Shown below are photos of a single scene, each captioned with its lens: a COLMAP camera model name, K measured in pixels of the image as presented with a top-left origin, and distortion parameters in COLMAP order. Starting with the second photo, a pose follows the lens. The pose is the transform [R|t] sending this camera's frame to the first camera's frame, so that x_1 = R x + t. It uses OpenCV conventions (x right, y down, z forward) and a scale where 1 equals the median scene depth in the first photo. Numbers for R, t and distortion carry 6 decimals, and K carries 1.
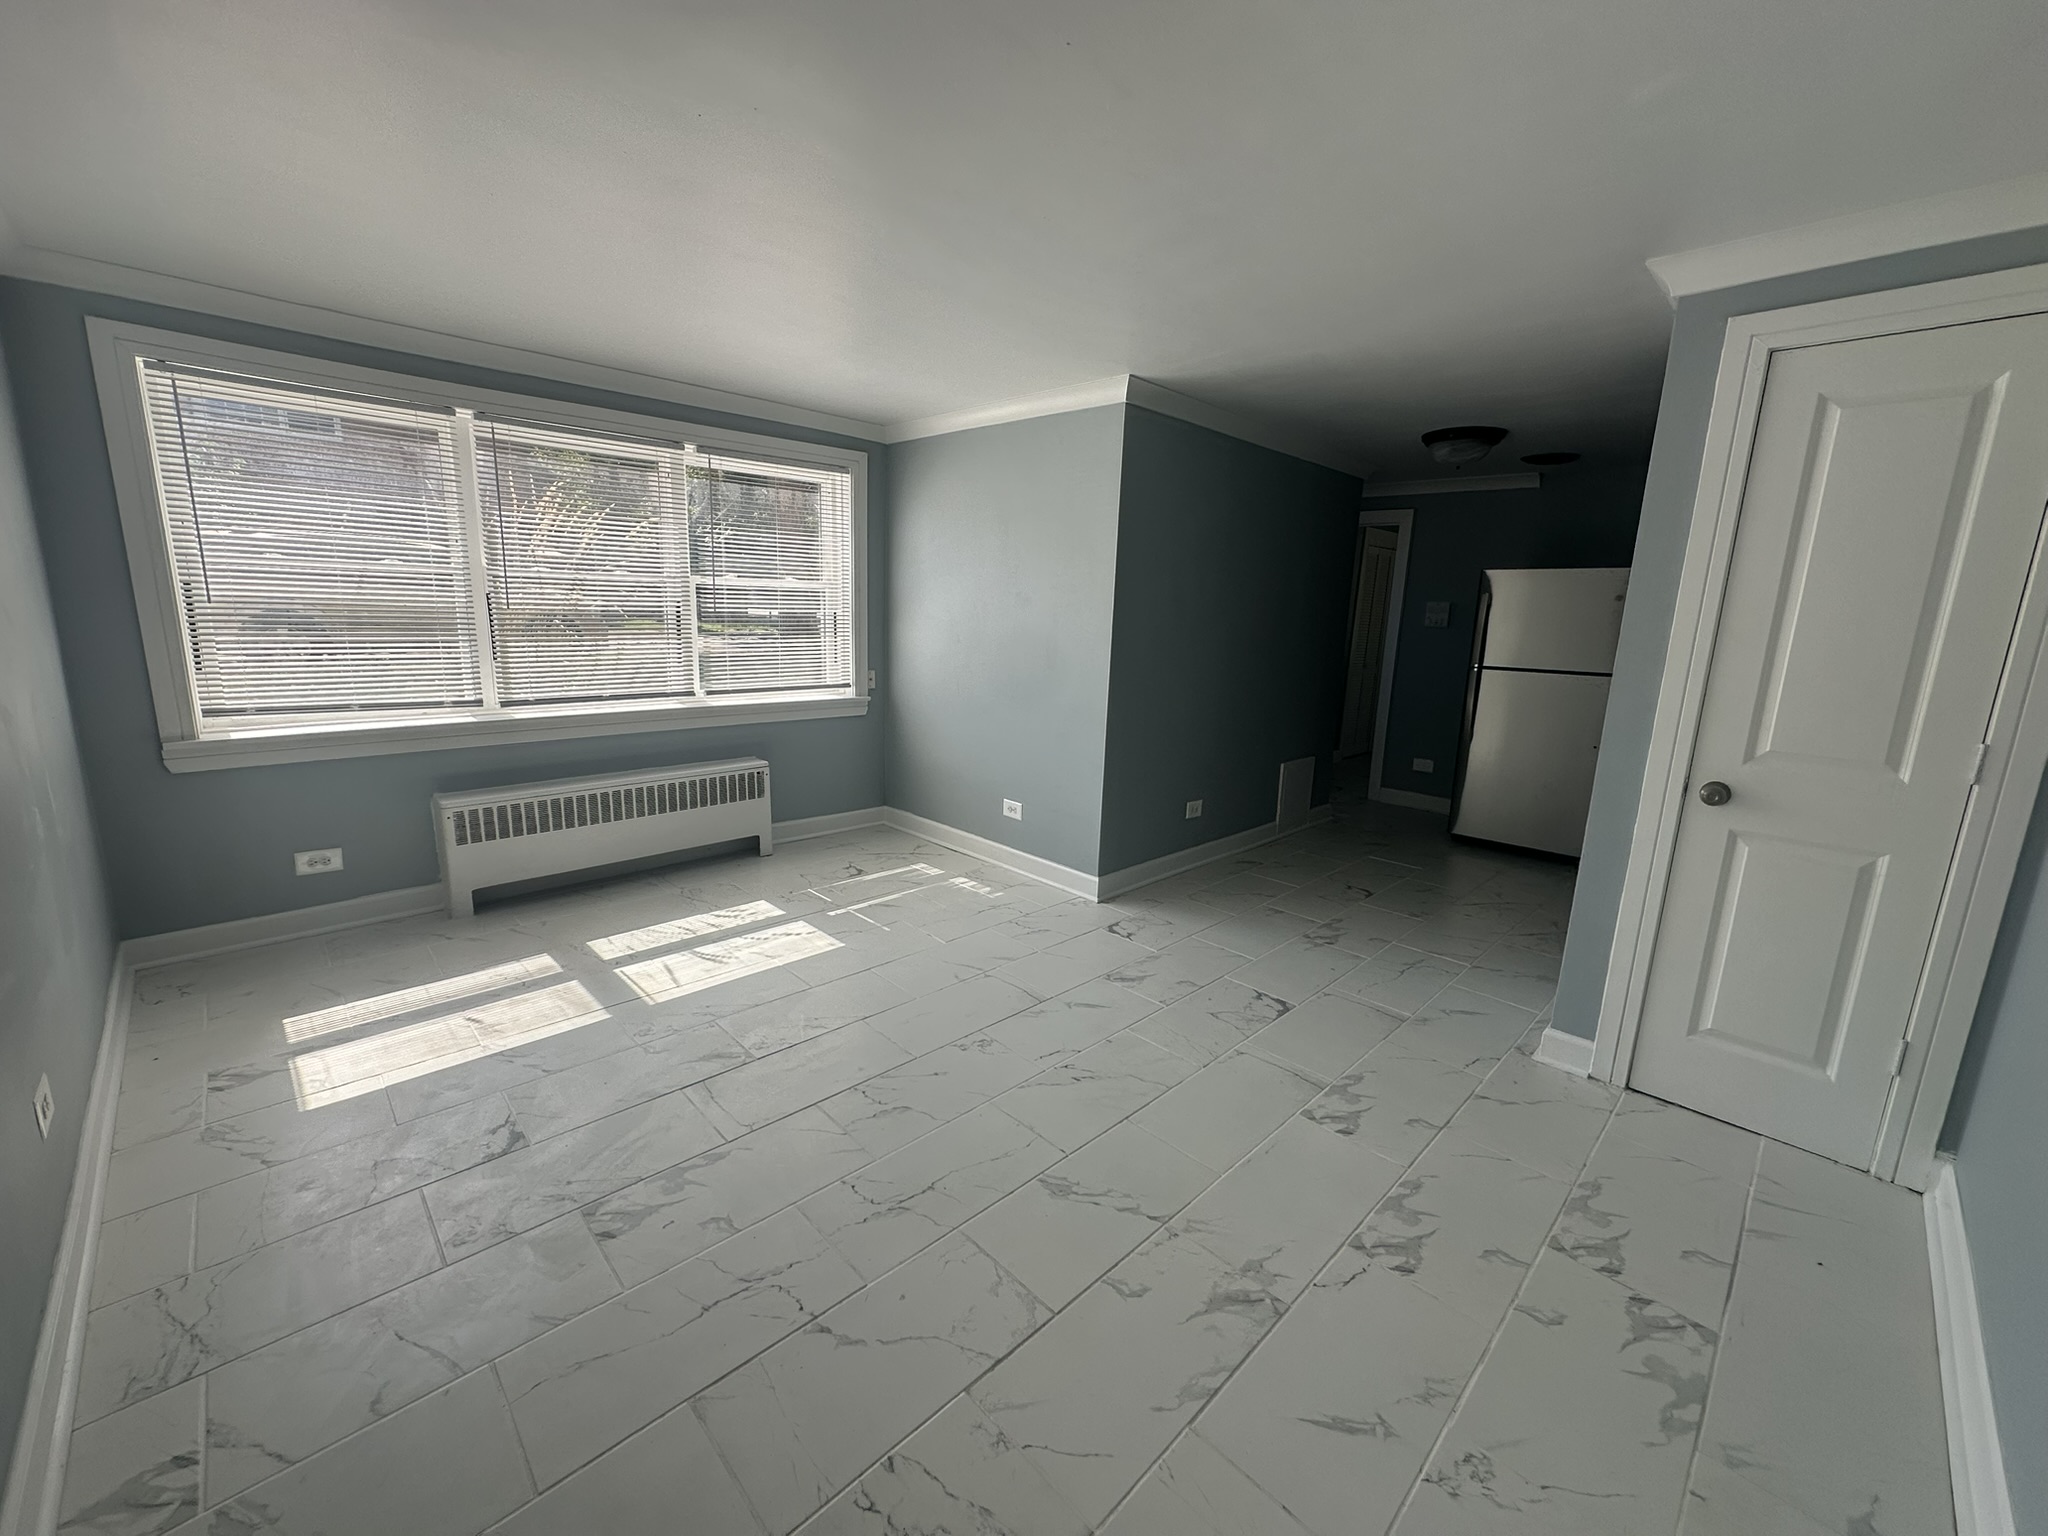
lens RADIAL K [[815.2, 0, 1030.7], [0, 815.2, 771.4], [0, 0, 1]] dist [-0.005837, 0.001445]
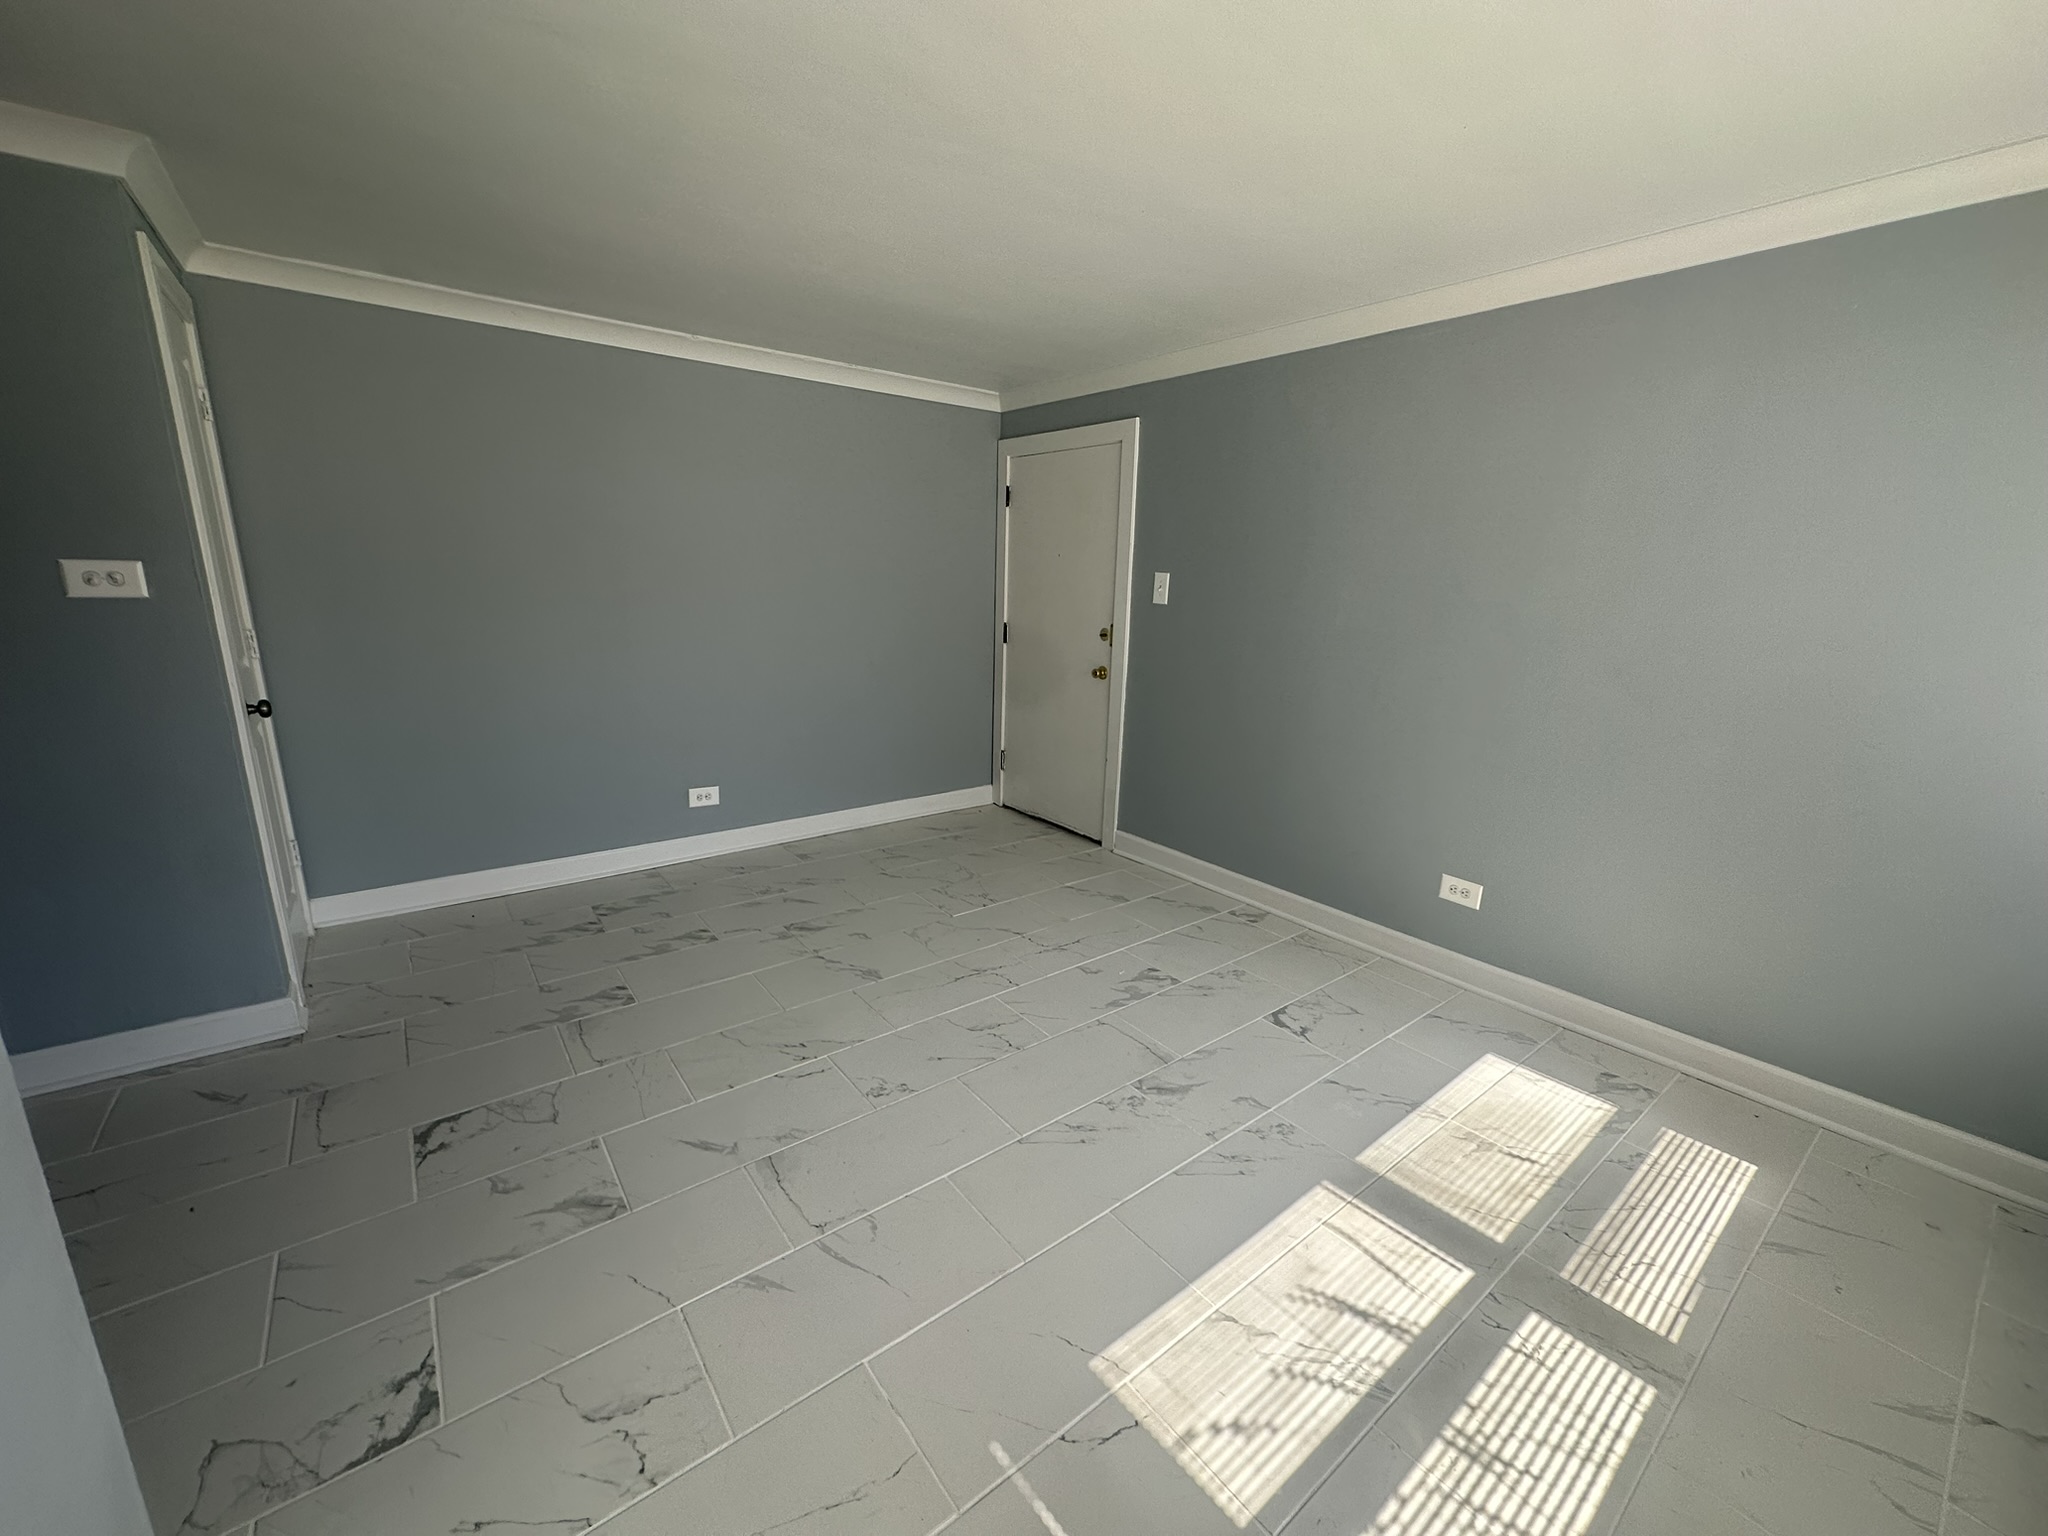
lens RADIAL K [[815.2, 0, 1029.4], [0, 815.2, 770.1], [0, 0, 1]] dist [-0.005837, 0.001445]
pose [[-0.992550, -0.082293, 0.089842, -0.220560], [-0.035907, 0.902238, 0.429740, -0.288074], [-0.116424, 0.423313, -0.898472, 1.342957]]
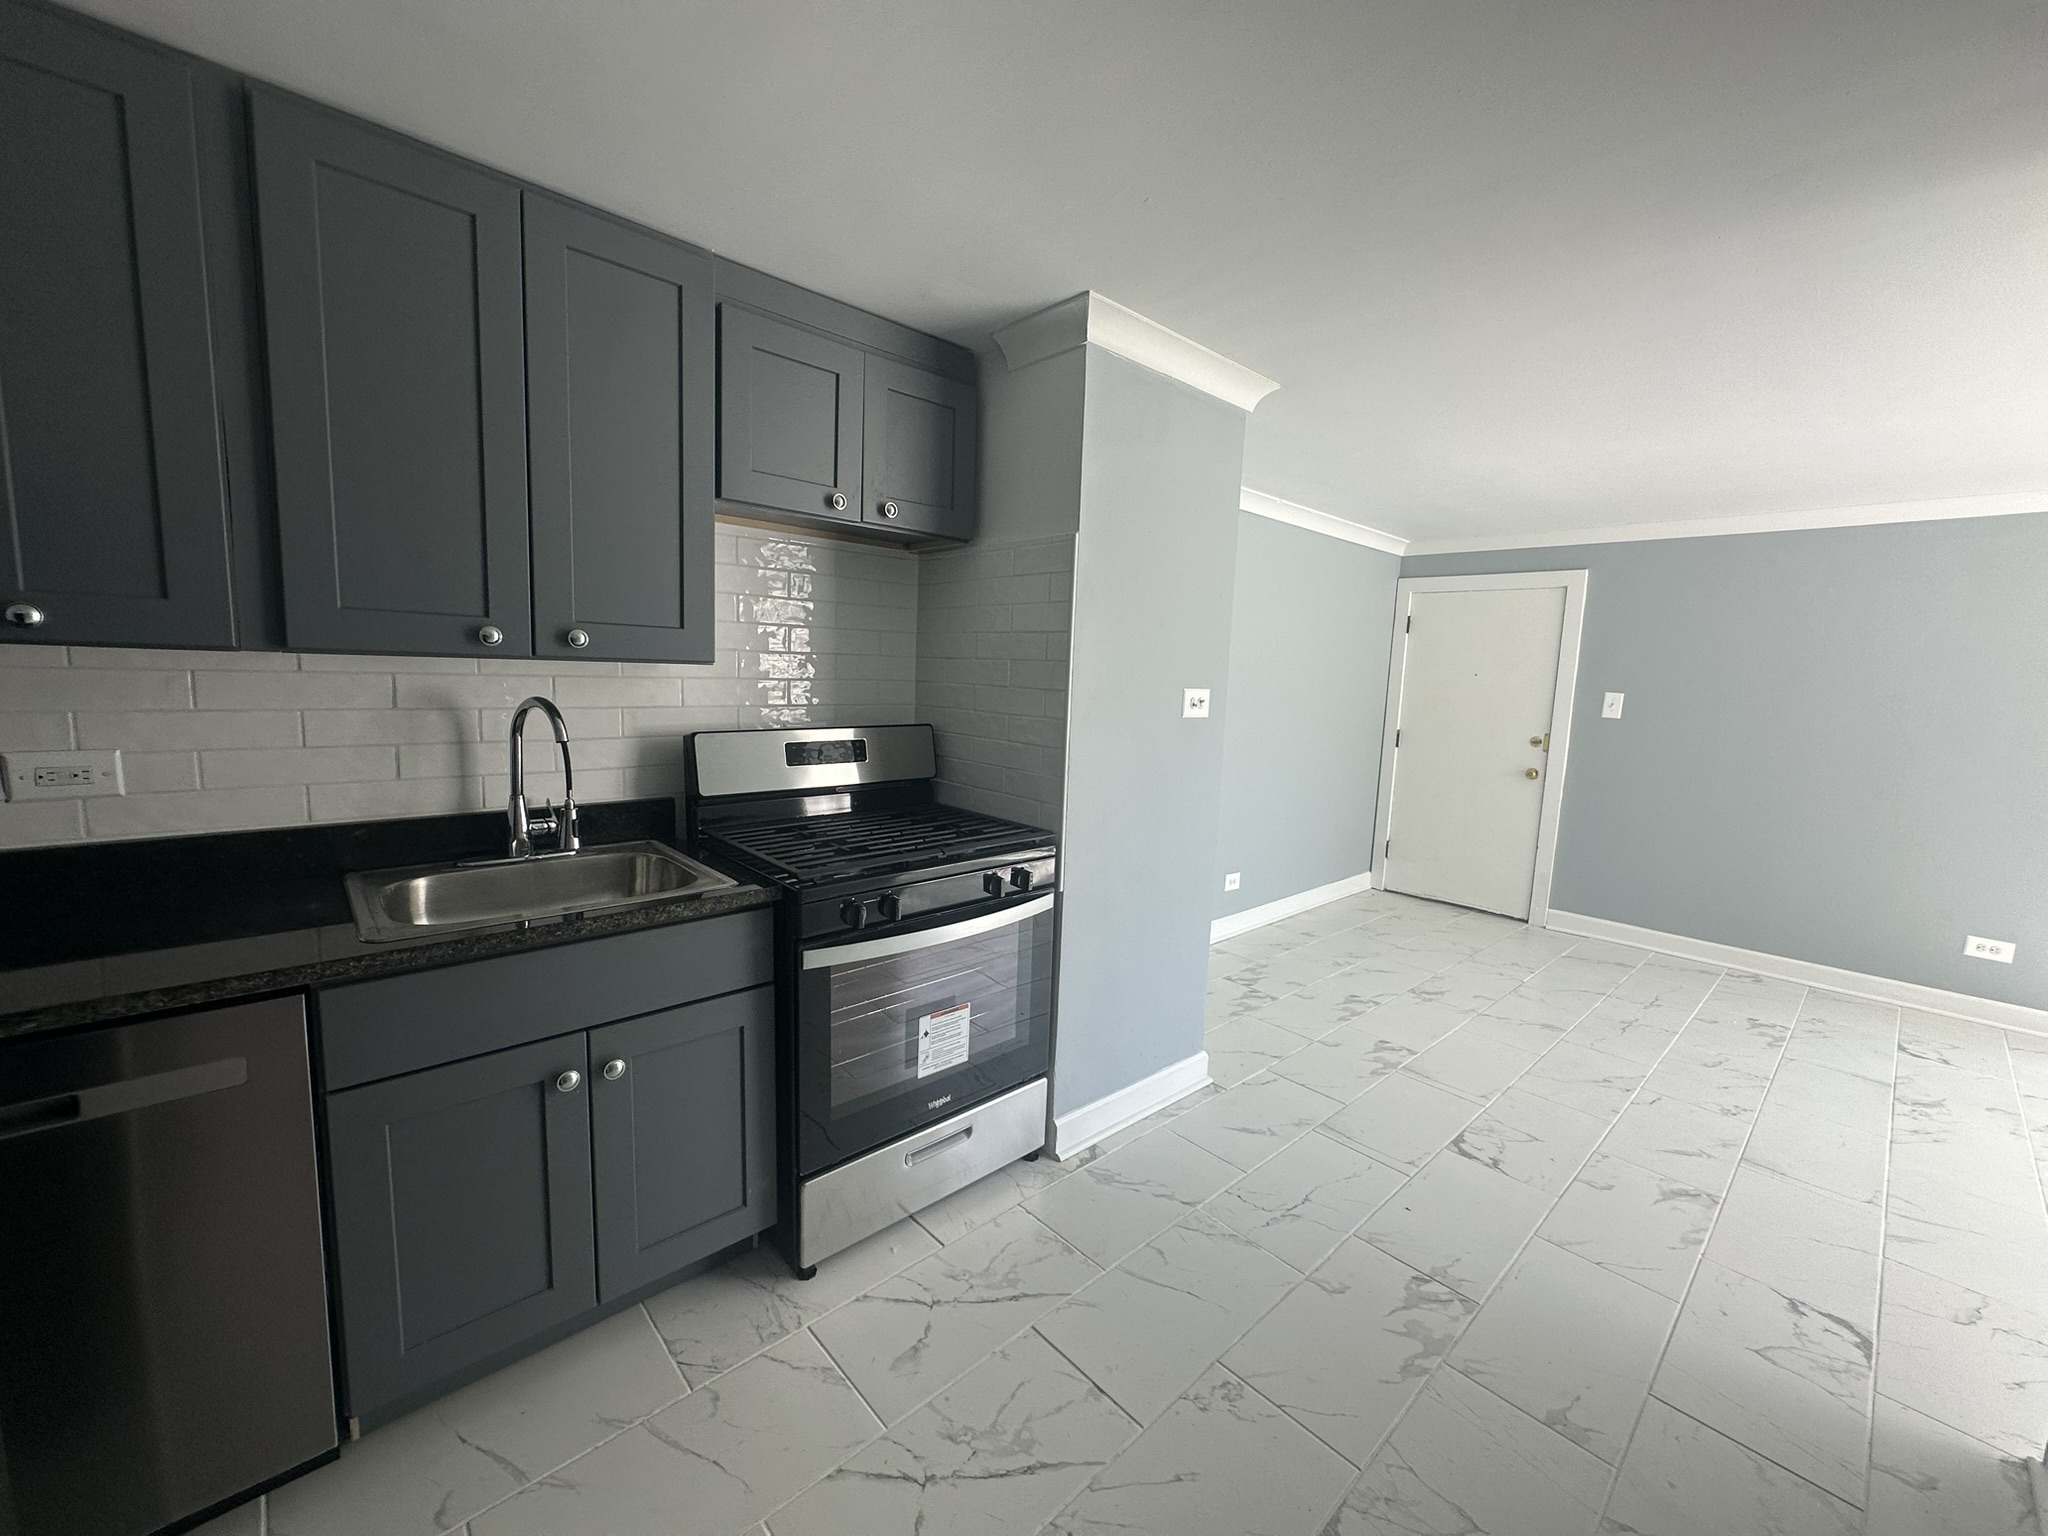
lens RADIAL K [[815.2, 0, 1030.9], [0, 815.2, 769.1], [0, 0, 1]] dist [-0.005837, 0.001445]
pose [[-0.996970, -0.074112, 0.023630, 0.720260], [-0.062754, 0.945791, 0.318655, -0.311555], [-0.045965, 0.316207, -0.947576, 1.593813]]
